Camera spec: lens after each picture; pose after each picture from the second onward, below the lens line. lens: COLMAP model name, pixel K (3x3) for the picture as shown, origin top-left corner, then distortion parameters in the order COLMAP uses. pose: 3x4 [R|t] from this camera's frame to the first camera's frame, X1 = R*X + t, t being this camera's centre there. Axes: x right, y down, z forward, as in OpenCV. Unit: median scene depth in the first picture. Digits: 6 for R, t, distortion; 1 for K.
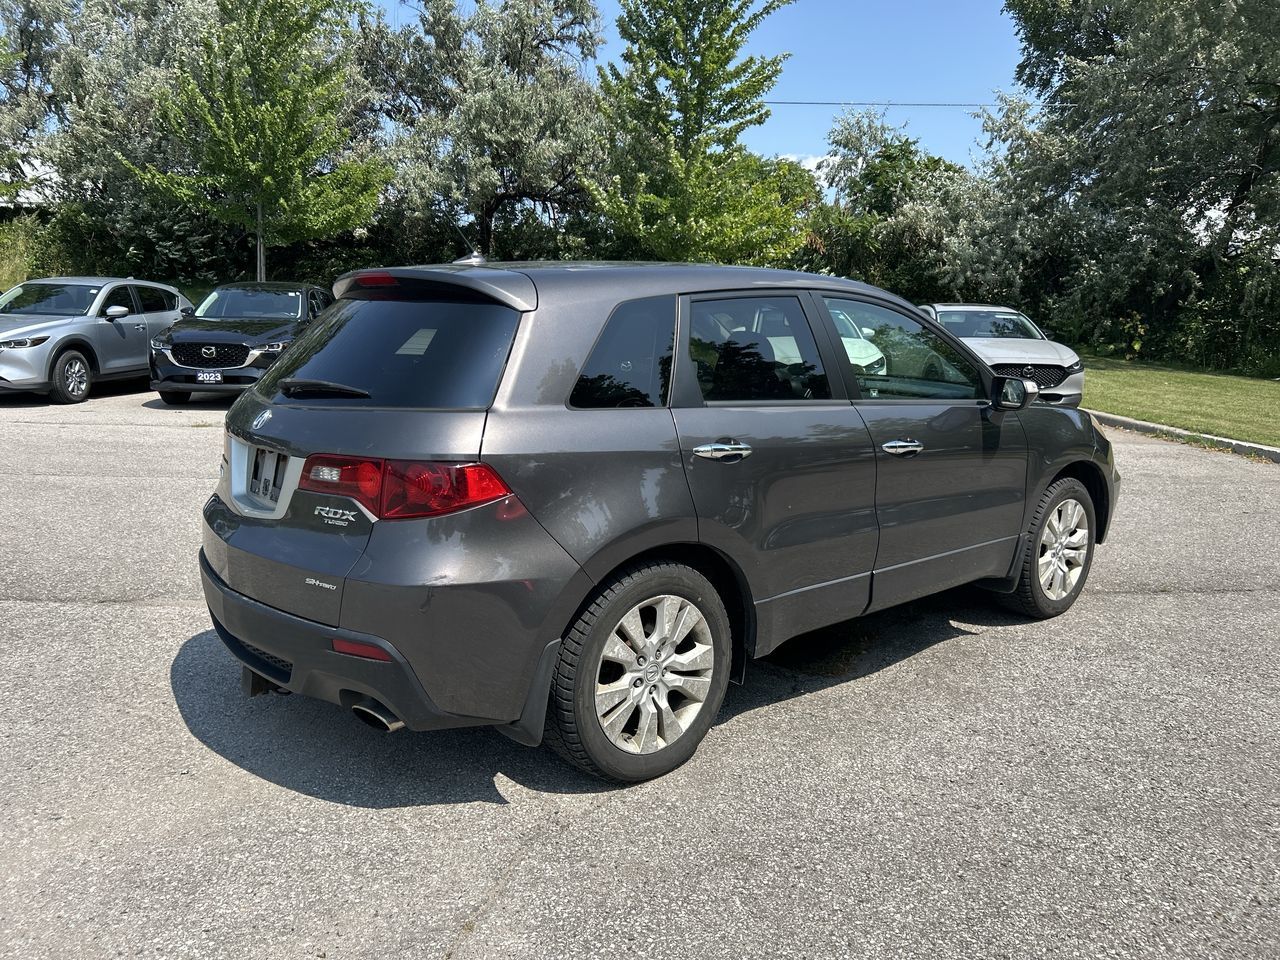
lens RADIAL K [[970.6, 0, 641.5], [0, 970.6, 429.9], [0, 0, 1]] dist [0.041766, -0.040018]
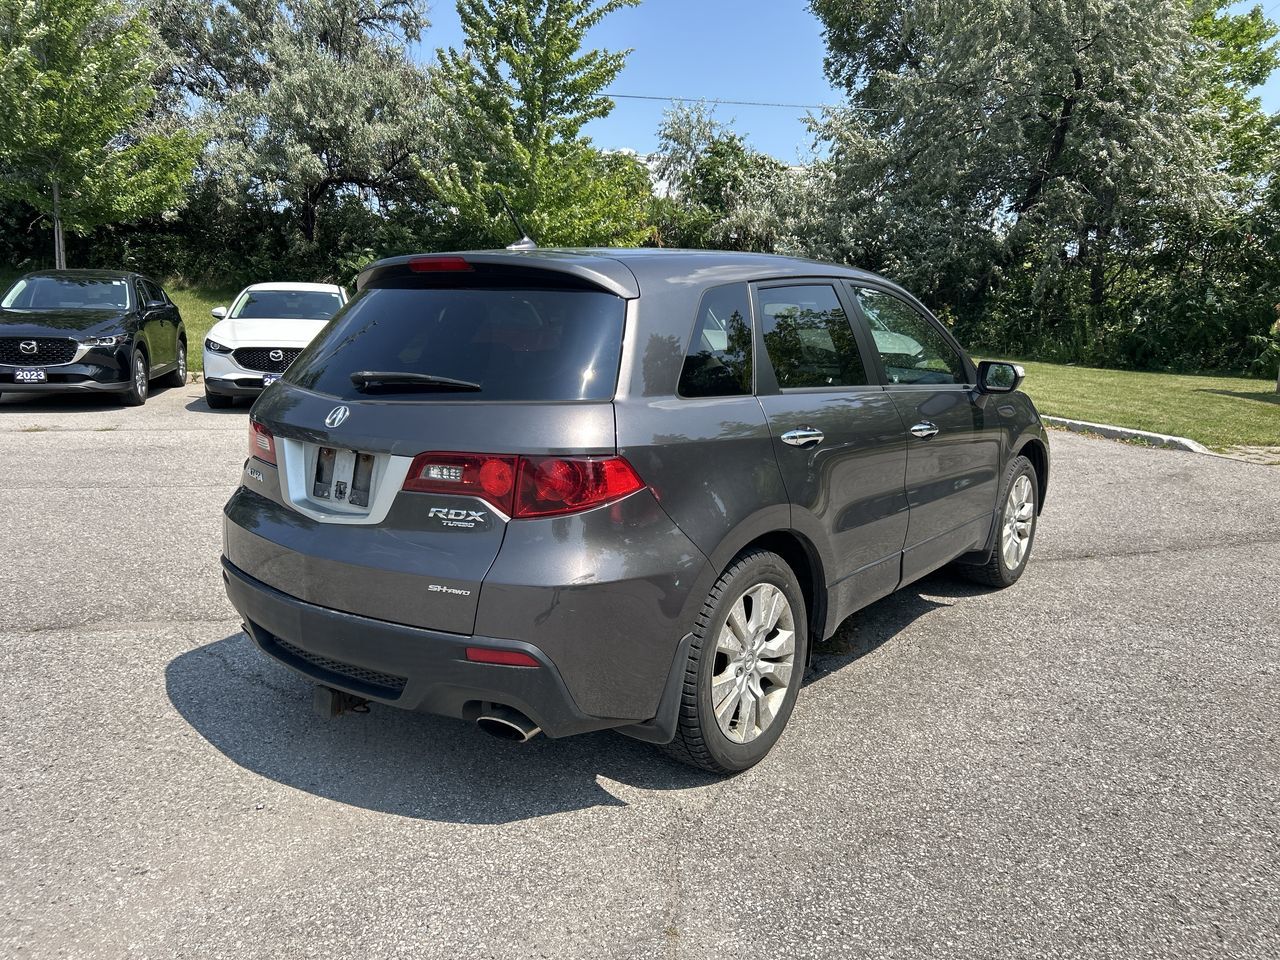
lens RADIAL K [[970.6, 0, 641.5], [0, 970.6, 429.9], [0, 0, 1]] dist [0.041766, -0.040018]
pose [[0.979911, -0.025427, 0.197808, -0.188560], [0.023856, 0.999662, 0.010320, -0.000649], [-0.198003, -0.005394, 0.980187, 0.027626]]
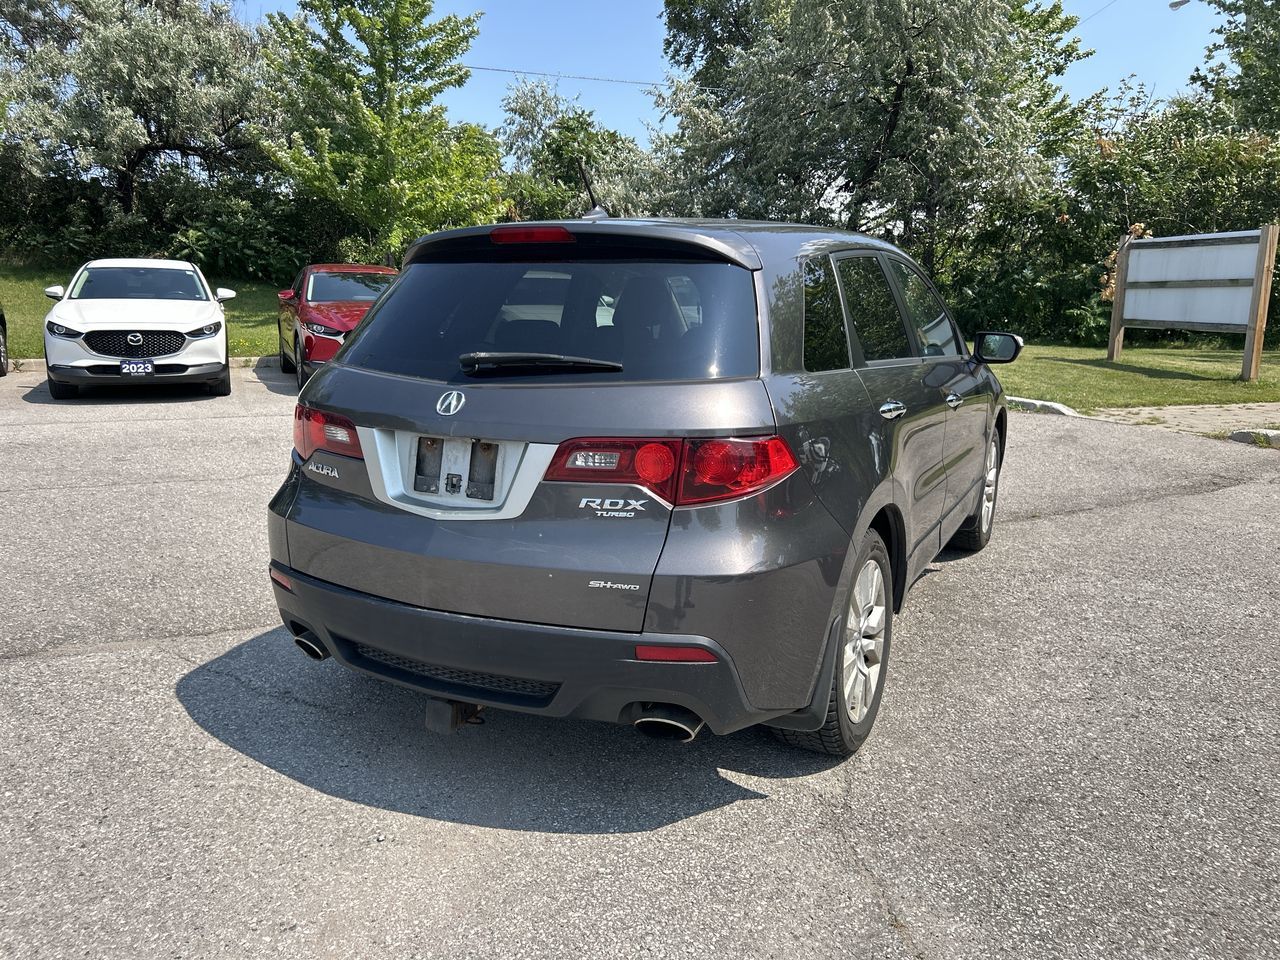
lens RADIAL K [[970.6, 0, 641.5], [0, 970.6, 429.9], [0, 0, 1]] dist [0.041766, -0.040018]
pose [[0.928273, -0.061064, 0.366853, -0.352327], [0.050076, 0.997968, 0.039404, -0.007665], [-0.368513, -0.018207, 0.929444, 0.109599]]
